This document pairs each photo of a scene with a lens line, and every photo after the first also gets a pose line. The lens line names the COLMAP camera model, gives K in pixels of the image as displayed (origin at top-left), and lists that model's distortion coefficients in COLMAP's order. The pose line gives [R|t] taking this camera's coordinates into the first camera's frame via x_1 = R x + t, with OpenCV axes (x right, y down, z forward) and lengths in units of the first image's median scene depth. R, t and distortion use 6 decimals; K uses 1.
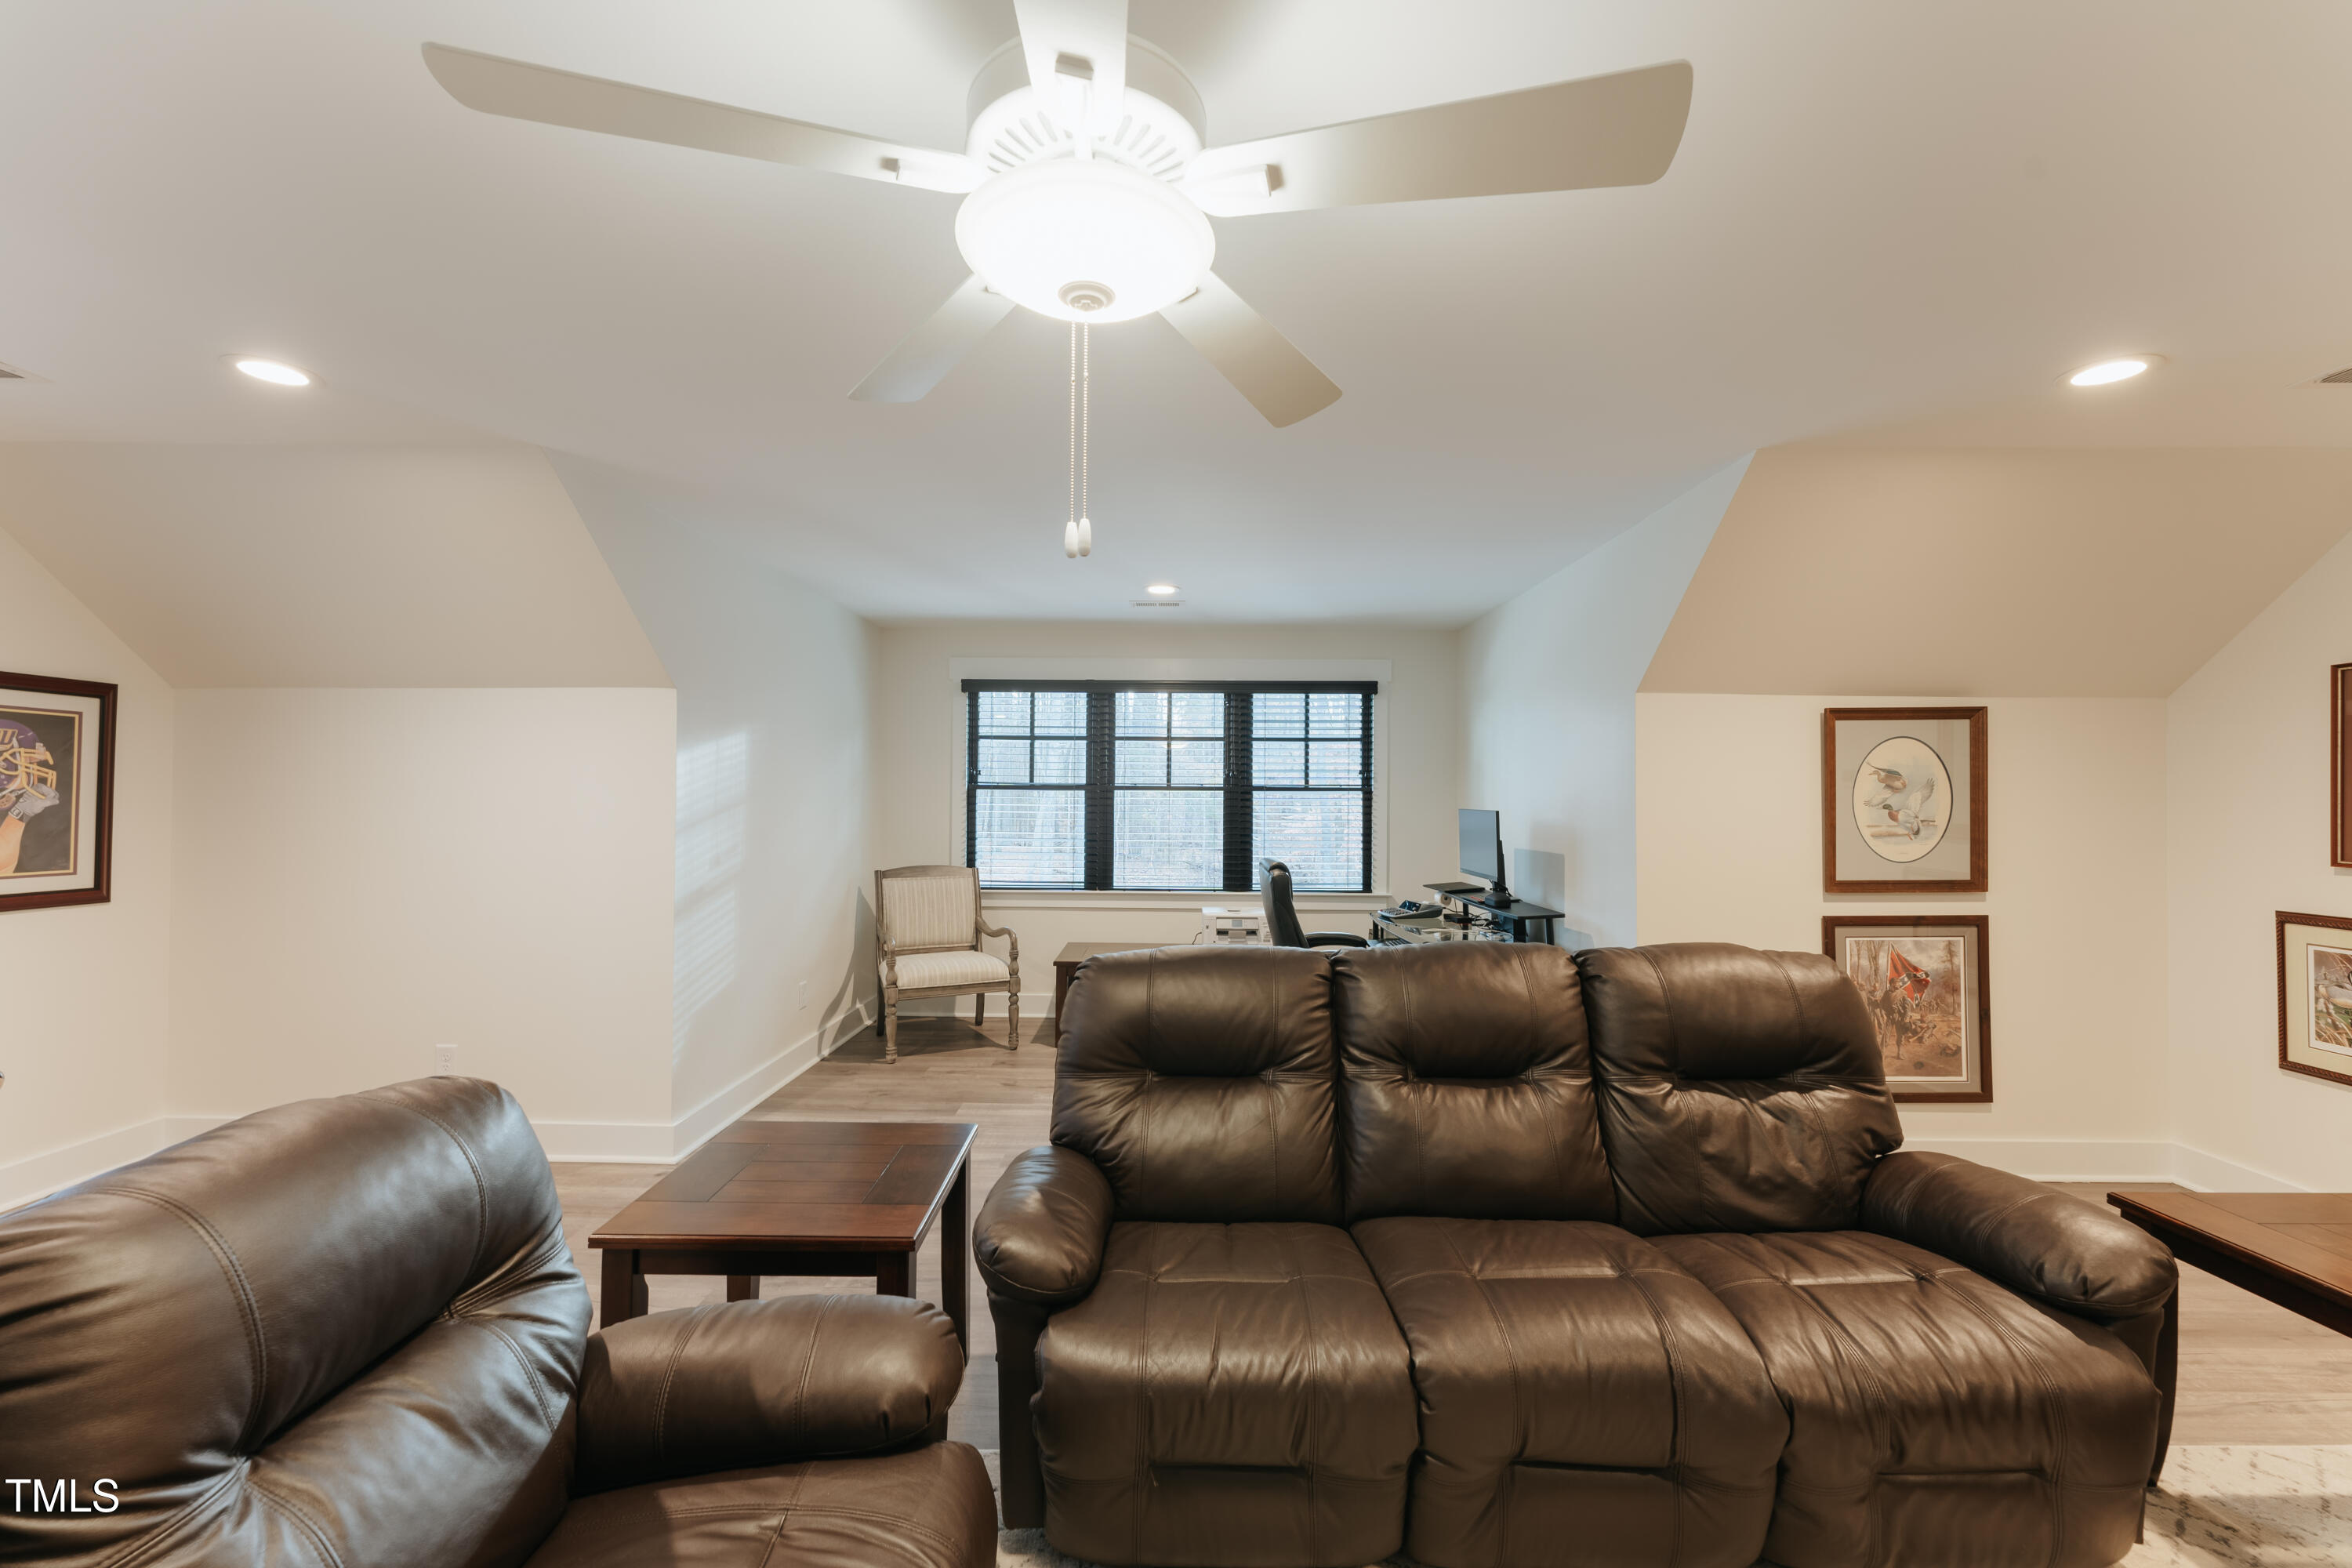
lens RADIAL K [[950.7, 0, 1173.1], [0, 950.7, 785.5], [0, 0, 1]] dist [0.000552, -0.000513]
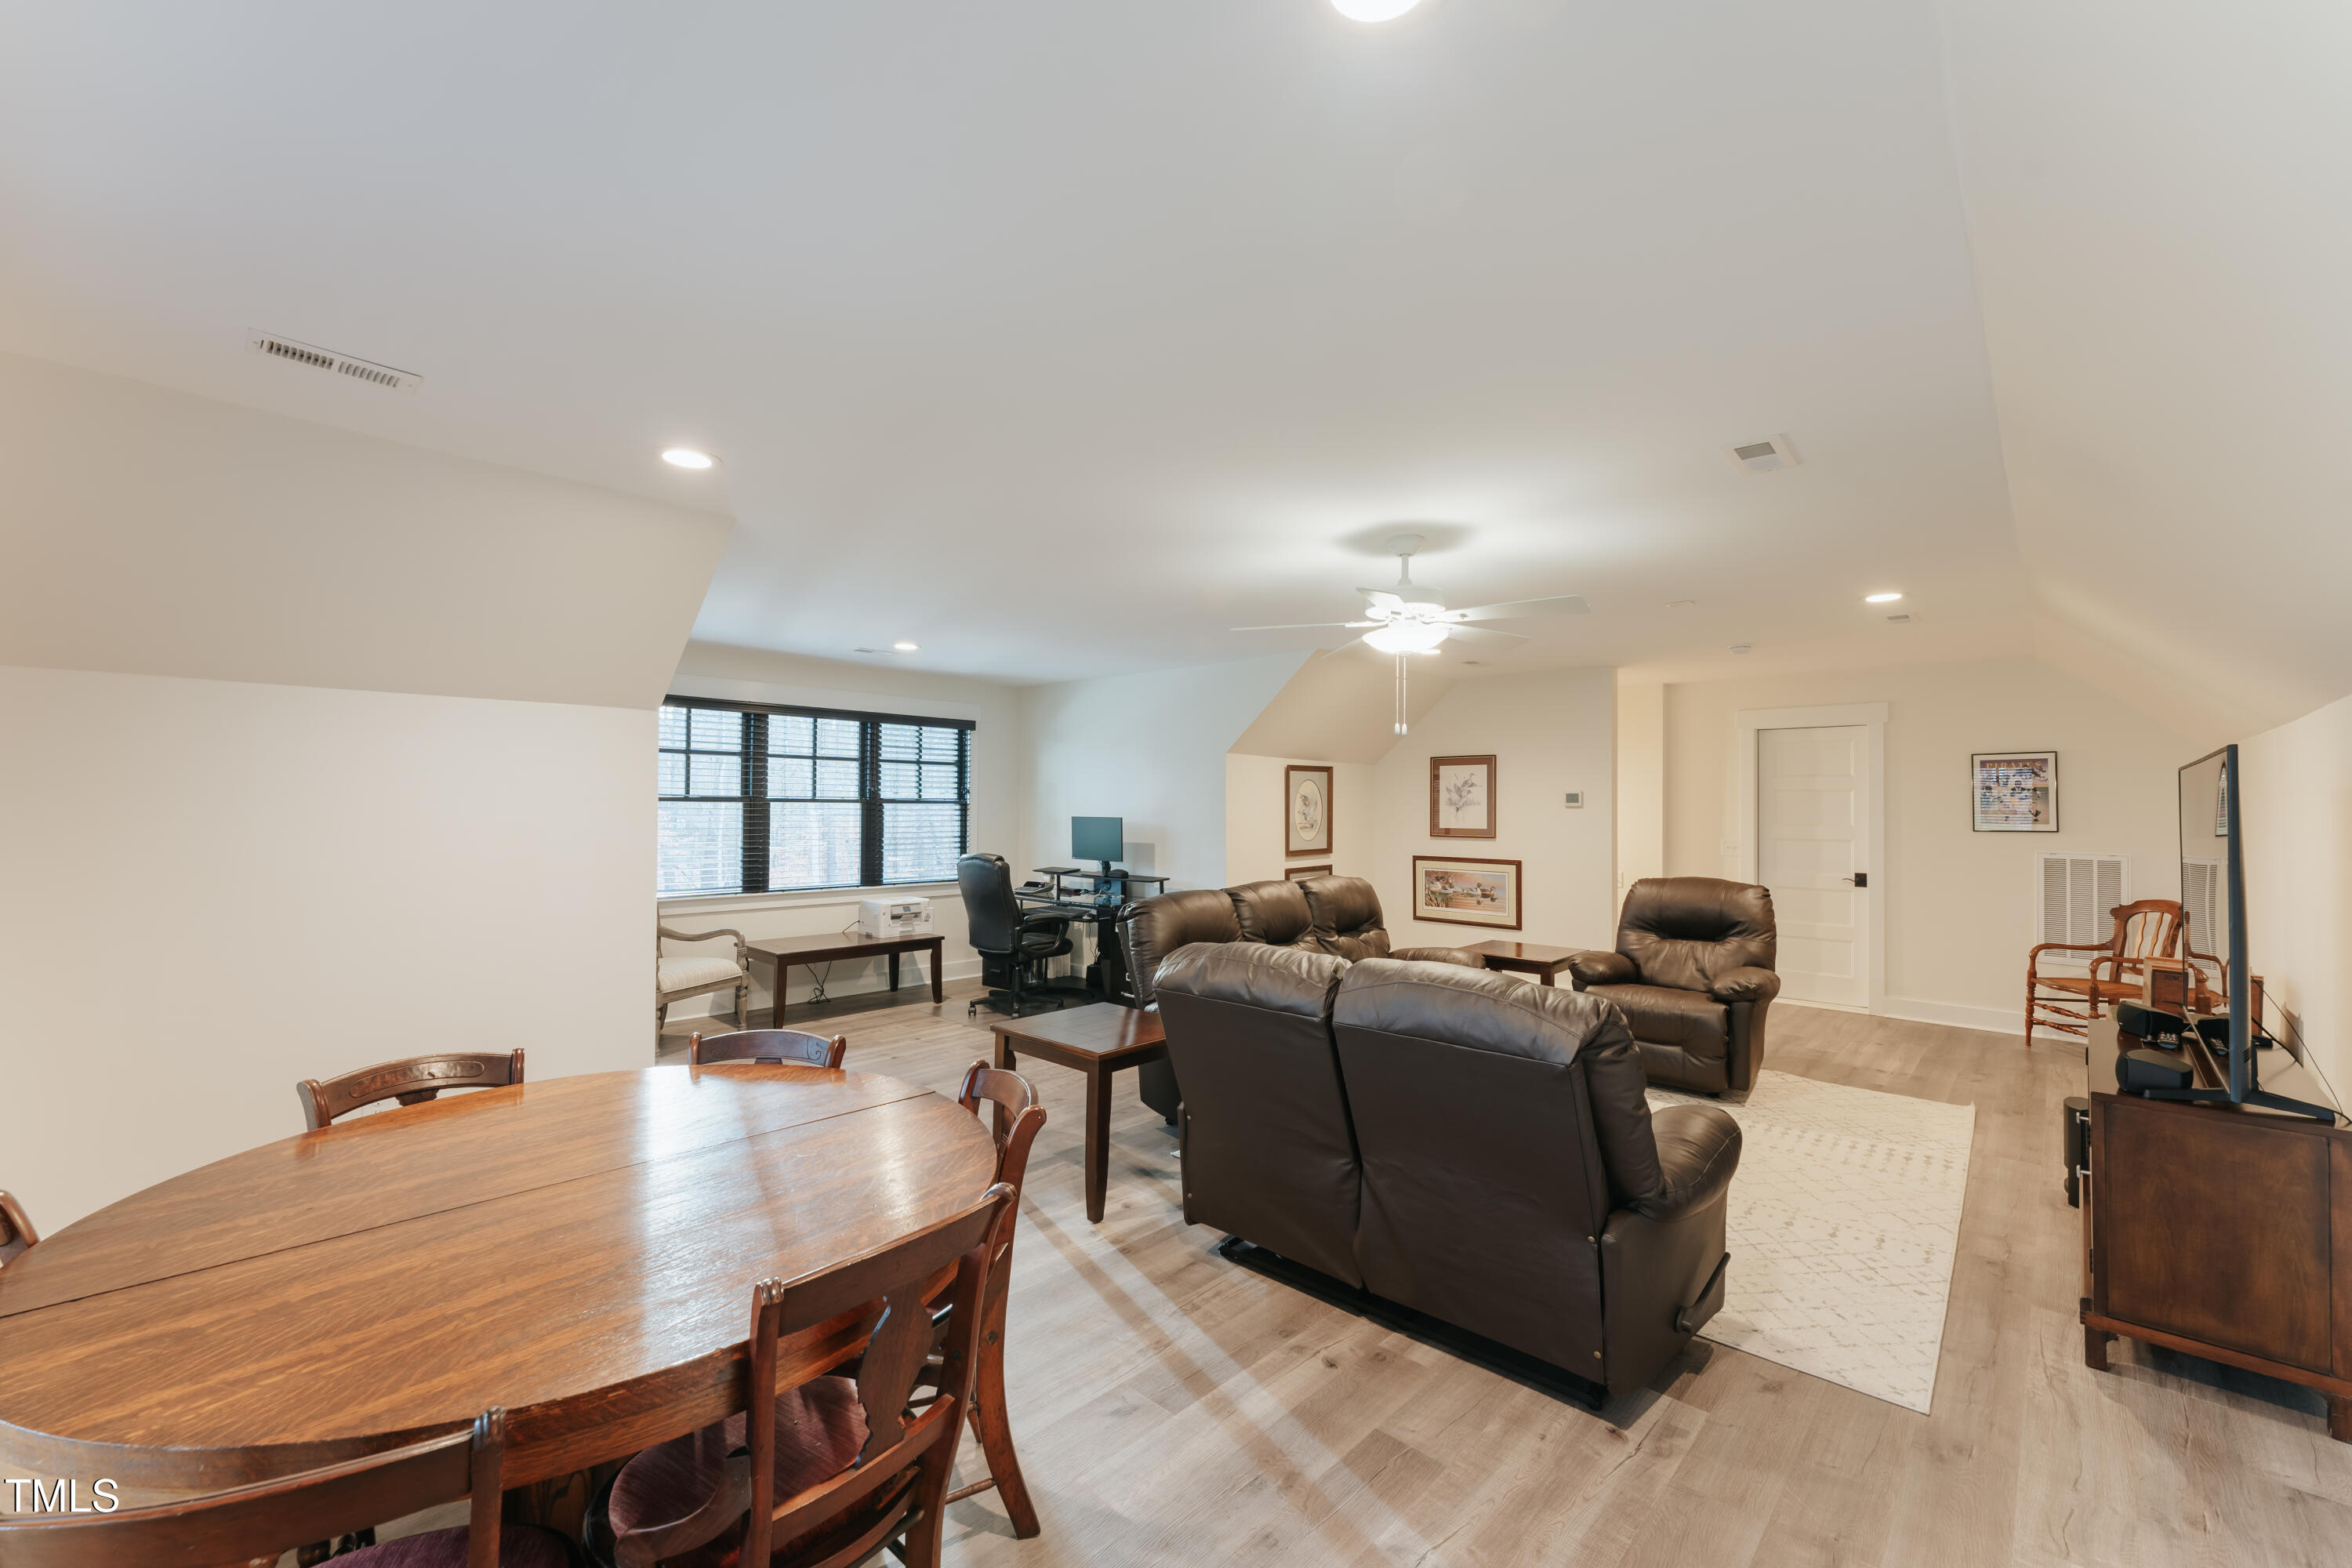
lens RADIAL K [[950.7, 0, 1171.5], [0, 950.7, 789.4], [0, 0, 1]] dist [0.000552, -0.000513]
pose [[0.672890, 0.013367, 0.739621, -0.952876], [-0.010264, 0.999909, -0.008733, -0.008809], [-0.739671, -0.001715, 0.672967, -0.163561]]
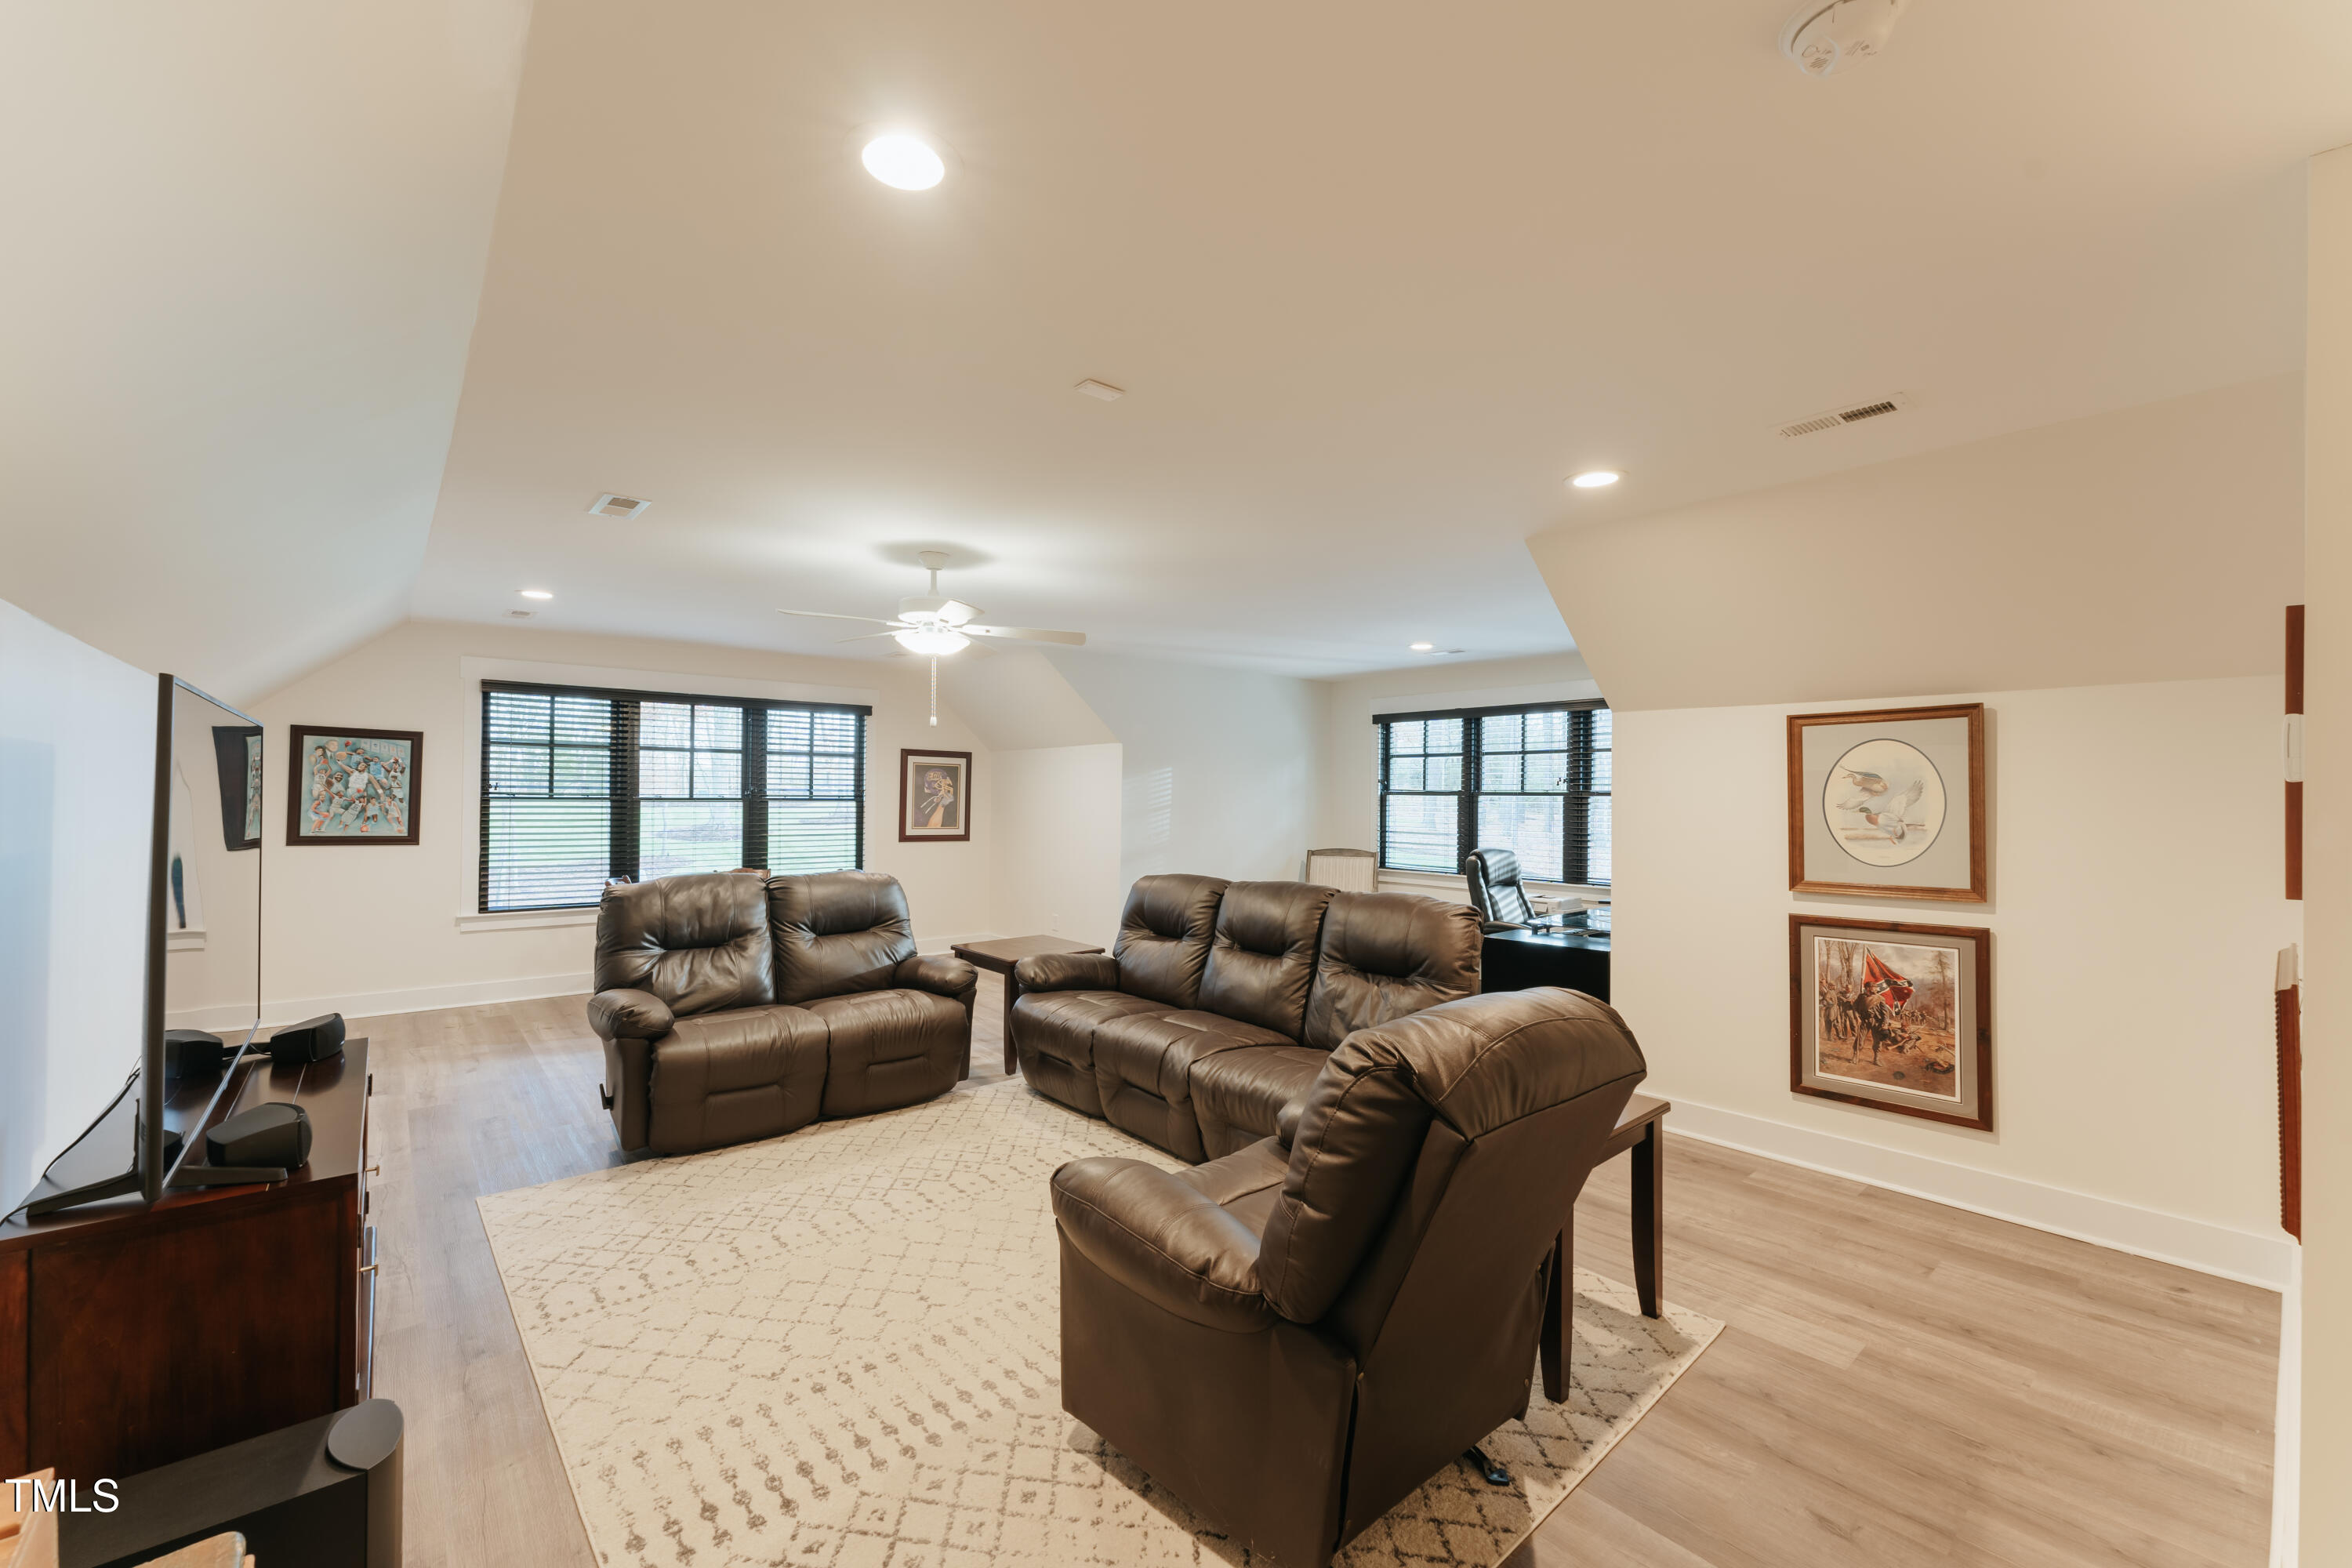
lens RADIAL K [[950.7, 0, 1164.7], [0, 950.7, 788.3], [0, 0, 1]] dist [0.000552, -0.000513]
pose [[0.650912, -0.006847, -0.759123, 1.032038], [0.002283, 0.999972, -0.007062, 0.005328], [0.759150, 0.002863, 0.650909, -0.205984]]
